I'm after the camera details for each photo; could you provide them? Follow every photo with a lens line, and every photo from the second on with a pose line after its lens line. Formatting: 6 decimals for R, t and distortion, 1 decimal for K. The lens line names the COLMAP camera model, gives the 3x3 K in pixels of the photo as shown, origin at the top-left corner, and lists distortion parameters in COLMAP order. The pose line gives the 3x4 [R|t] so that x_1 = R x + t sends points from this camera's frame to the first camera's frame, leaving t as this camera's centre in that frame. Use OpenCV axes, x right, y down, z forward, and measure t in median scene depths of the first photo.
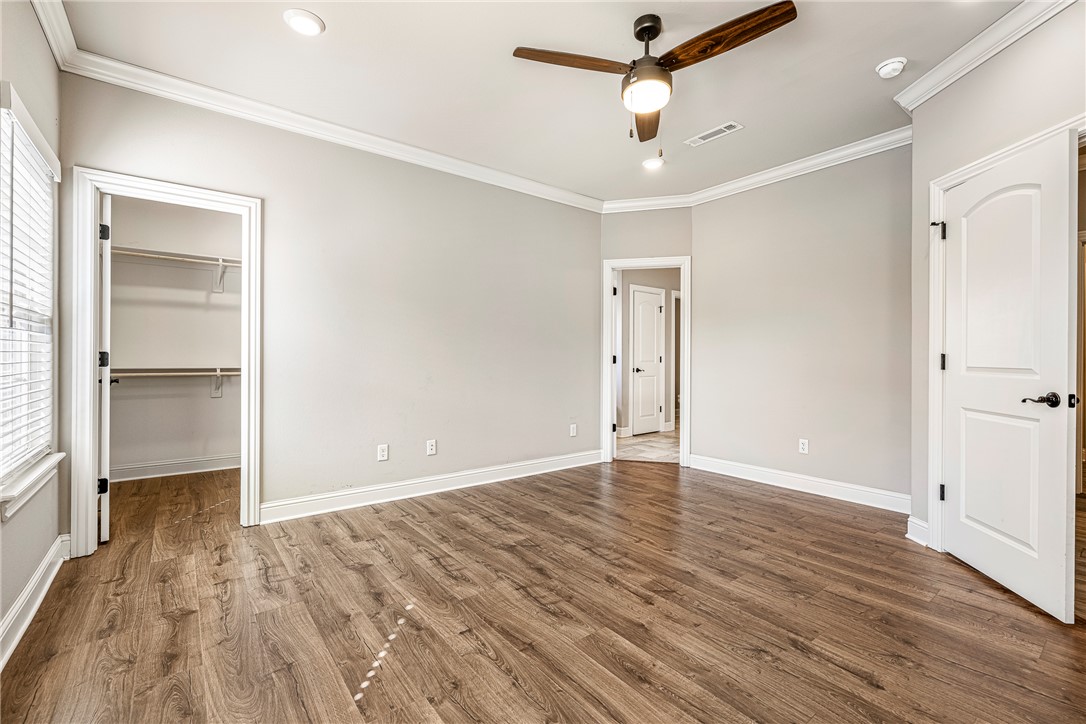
lens RADIAL K [[464.9, 0, 542.0], [0, 464.9, 368.2], [0, 0, 1]] dist [-0.002136, -0.000234]
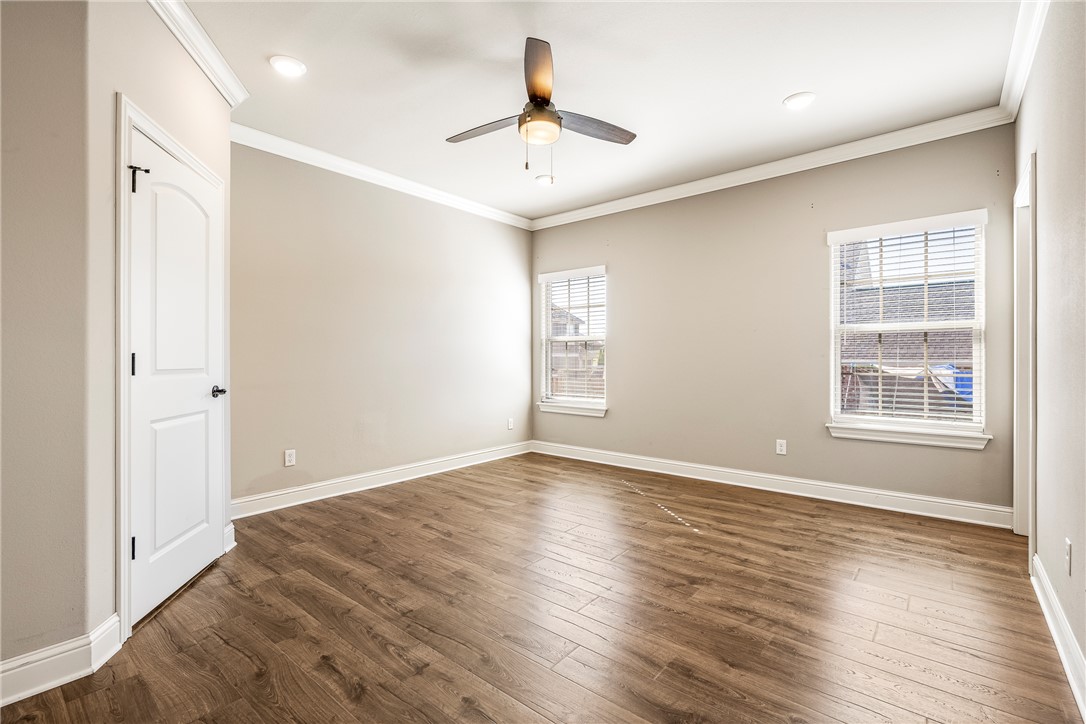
lens RADIAL K [[478.9, 0, 538.7], [0, 478.9, 360.9], [0, 0, 1]] dist [-0.001567, -0.000371]
pose [[-0.975860, -0.000520, -0.218395, 0.455972], [-0.006152, 0.999666, 0.025108, -0.046056], [0.218309, 0.025846, -0.975537, 2.020238]]
